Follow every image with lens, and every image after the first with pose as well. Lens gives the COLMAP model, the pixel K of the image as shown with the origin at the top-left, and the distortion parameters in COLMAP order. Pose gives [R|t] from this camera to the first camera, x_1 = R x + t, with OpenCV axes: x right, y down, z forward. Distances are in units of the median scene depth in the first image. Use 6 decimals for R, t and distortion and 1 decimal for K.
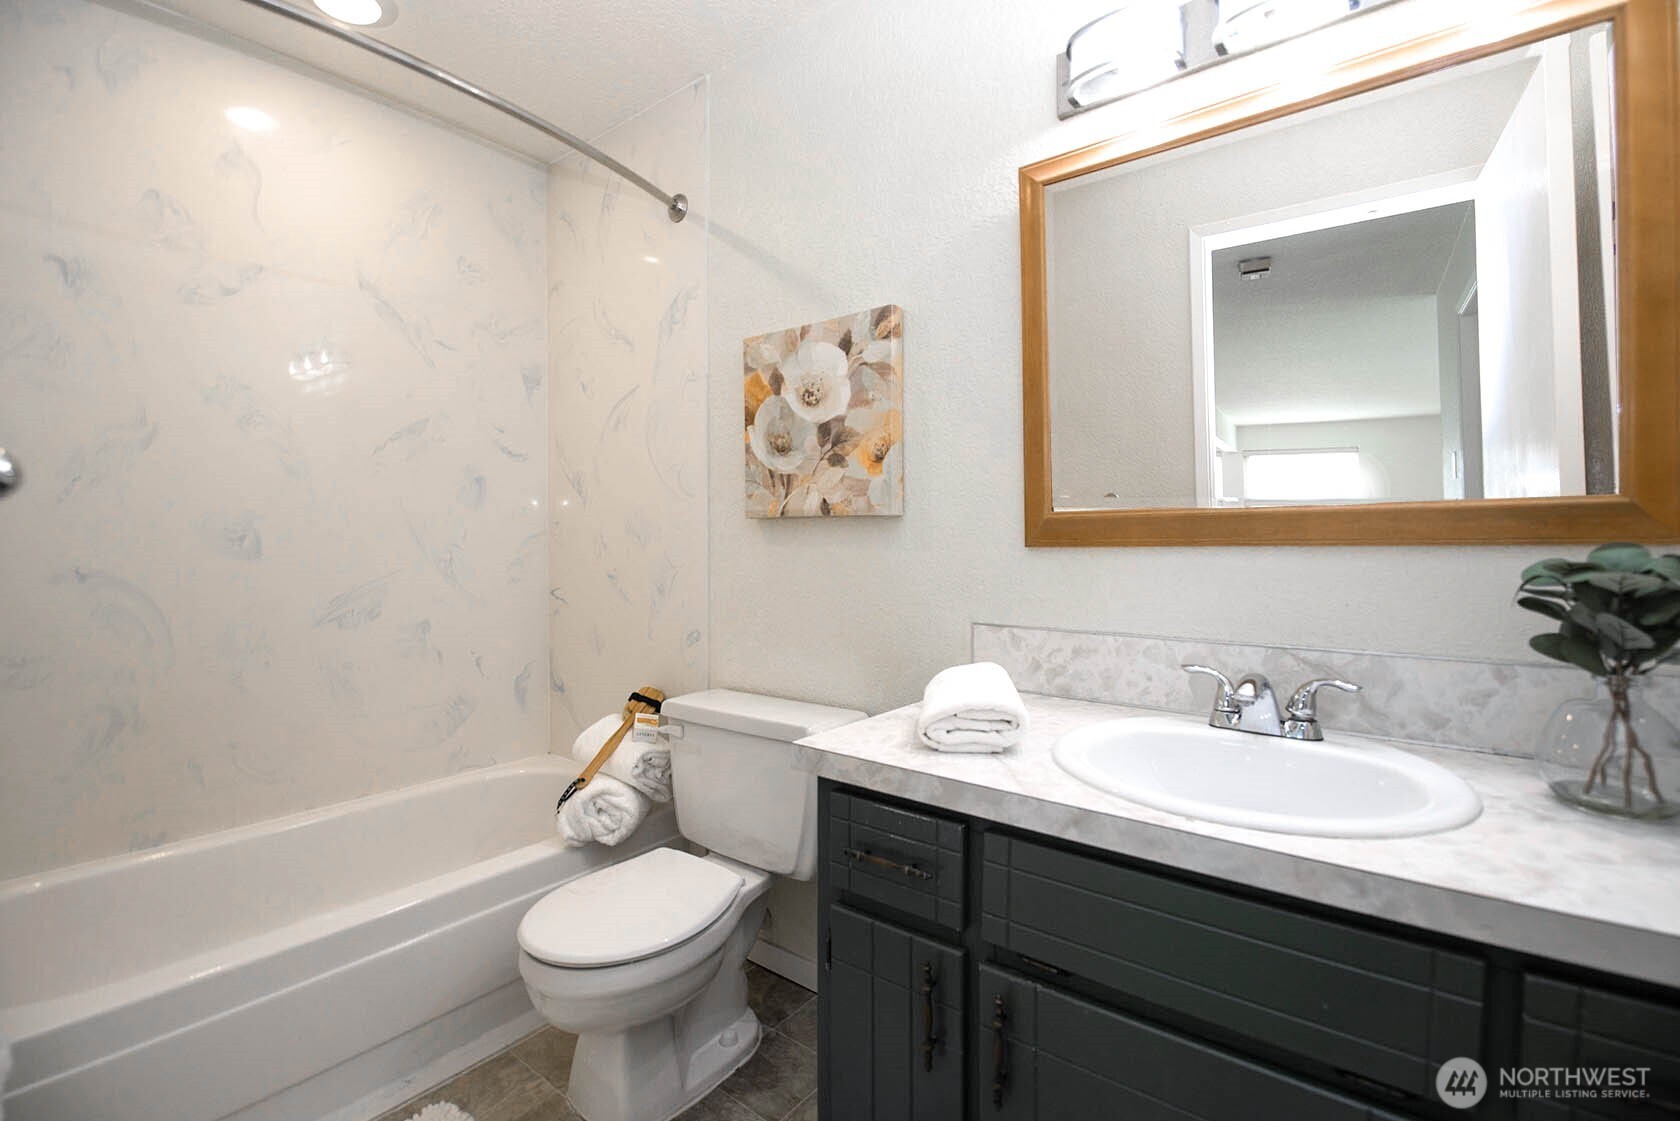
lens RADIAL K [[768.7, 0, 830.9], [0, 768.7, 562.8], [0, 0, 1]] dist [-0.007563, -0.003827]
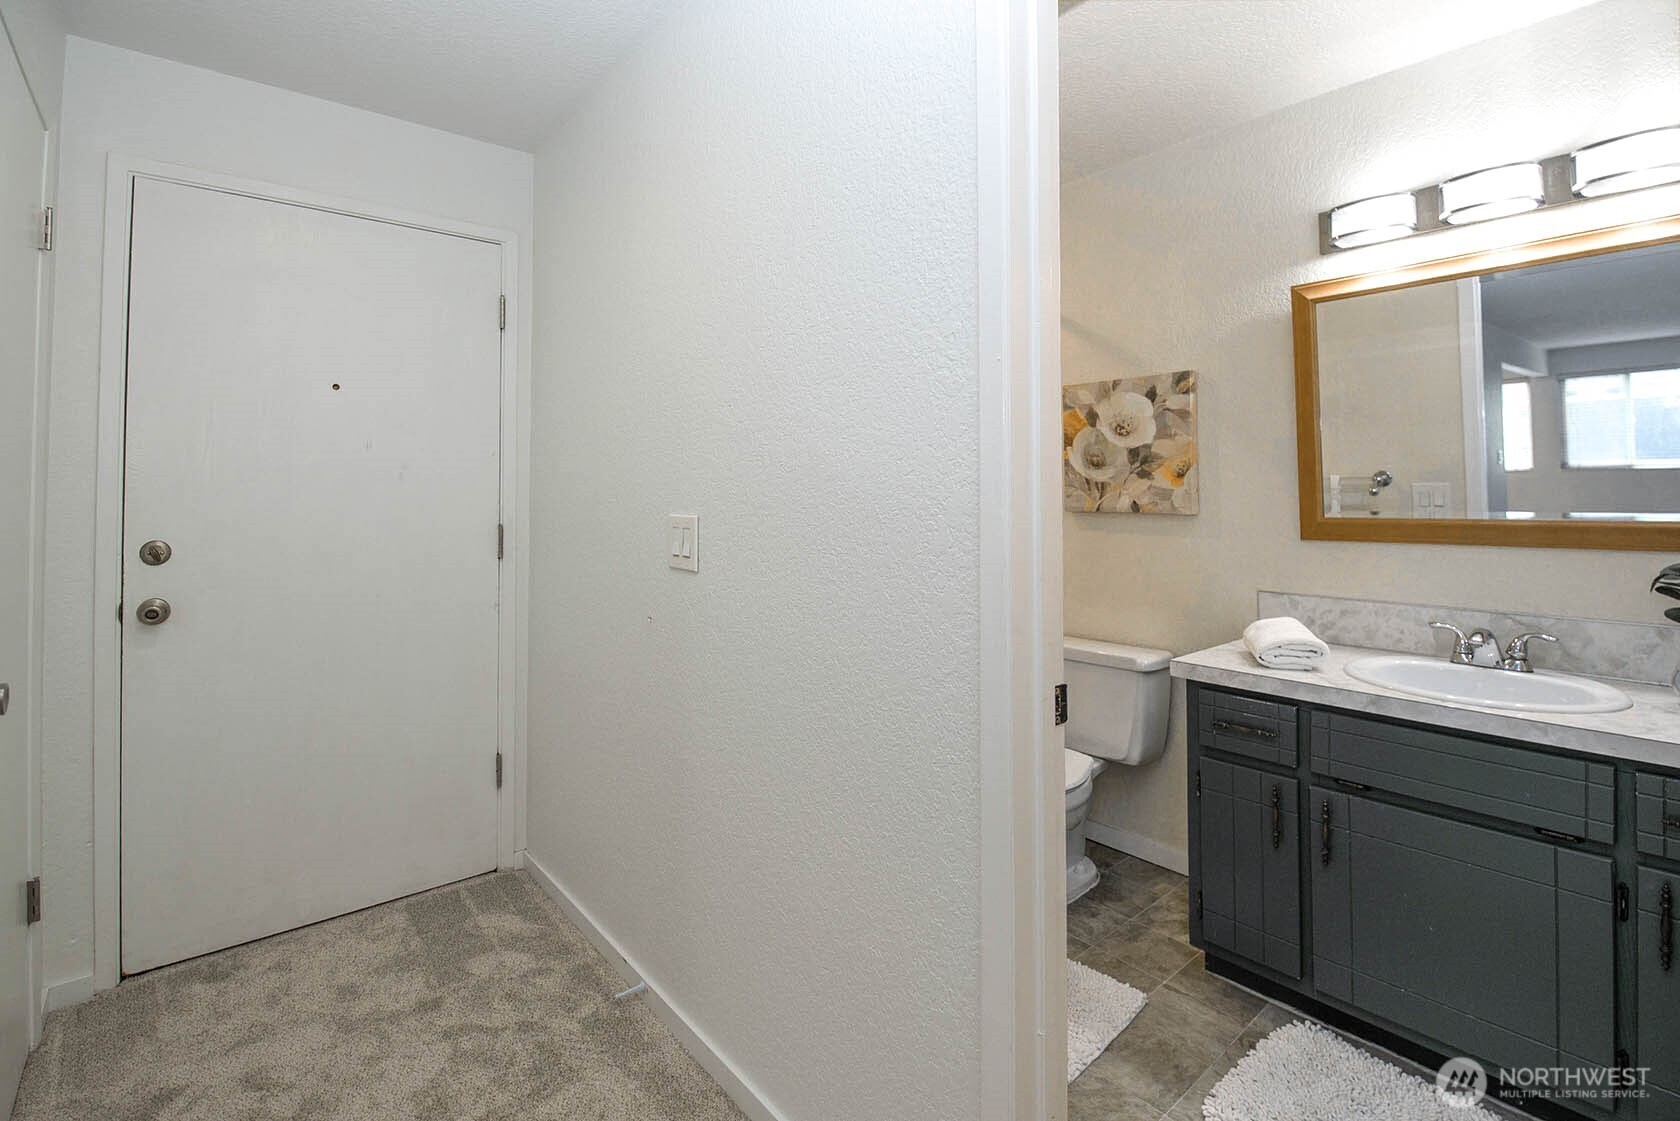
lens RADIAL K [[768.7, 0, 814.2], [0, 768.7, 482.3], [0, 0, 1]] dist [-0.007563, -0.003827]
pose [[0.976639, -0.002861, -0.214870, -0.352258], [-0.007606, 0.998825, -0.047870, -0.055559], [0.214754, 0.048386, 0.975469, -0.653589]]
